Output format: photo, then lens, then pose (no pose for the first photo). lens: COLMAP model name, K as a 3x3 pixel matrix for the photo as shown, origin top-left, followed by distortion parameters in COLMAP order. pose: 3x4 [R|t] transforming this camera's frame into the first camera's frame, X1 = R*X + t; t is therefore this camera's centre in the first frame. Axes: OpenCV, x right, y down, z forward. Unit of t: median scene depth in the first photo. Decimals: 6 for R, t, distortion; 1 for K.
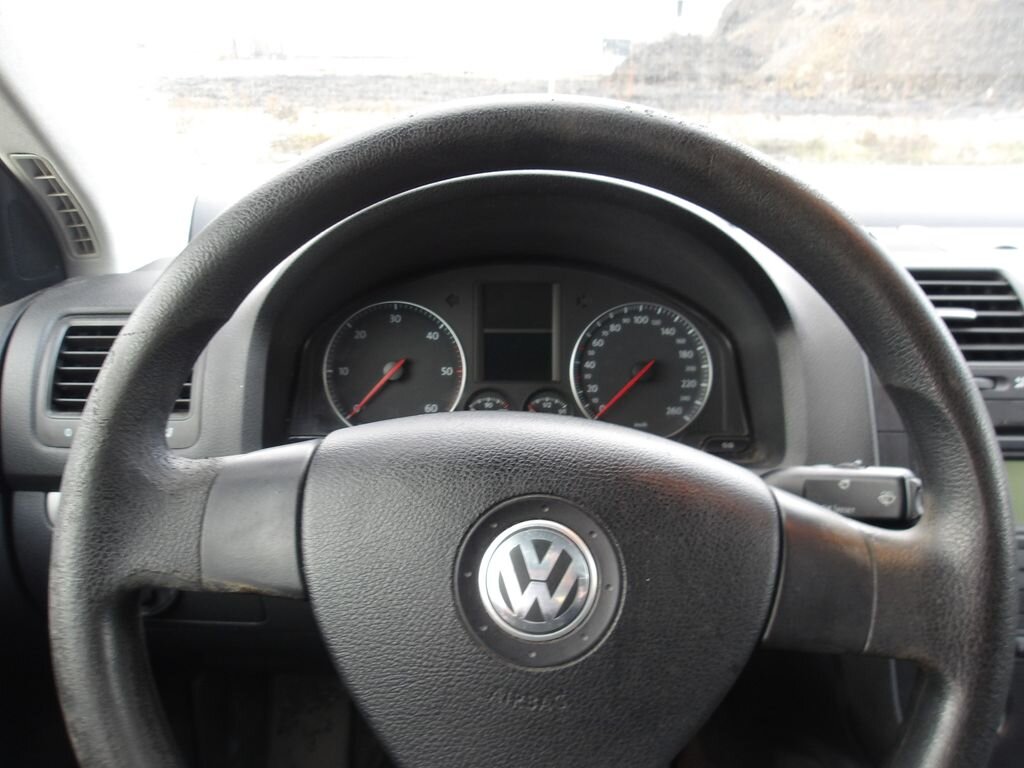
lens RADIAL K [[841.4, 0, 512.0], [0, 841.4, 378.0], [0, 0, 1]] dist [0.032651, -0.003028]
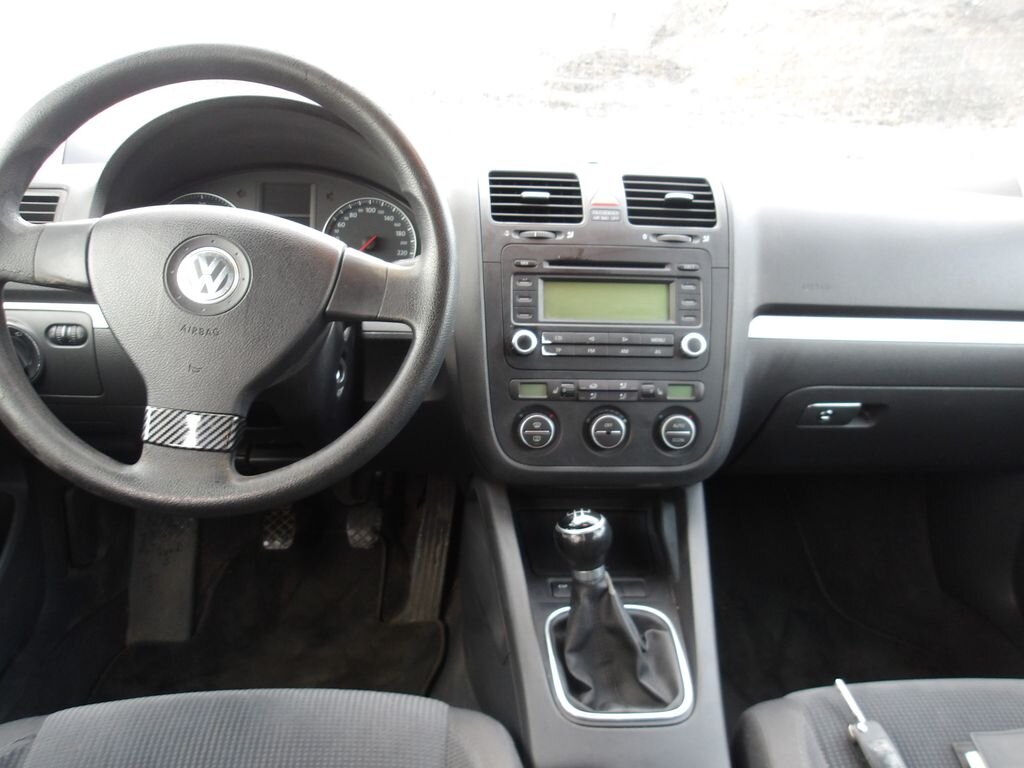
lens RADIAL K [[856.5, 0, 512.0], [0, 856.5, 384.0], [0, 0, 1]] dist [0.008098, 0.003100]
pose [[0.997518, 0.007617, 0.070001, 0.299199], [-0.007161, 0.999951, -0.006766, 0.247637], [-0.070049, 0.006248, 0.997524, -0.528992]]
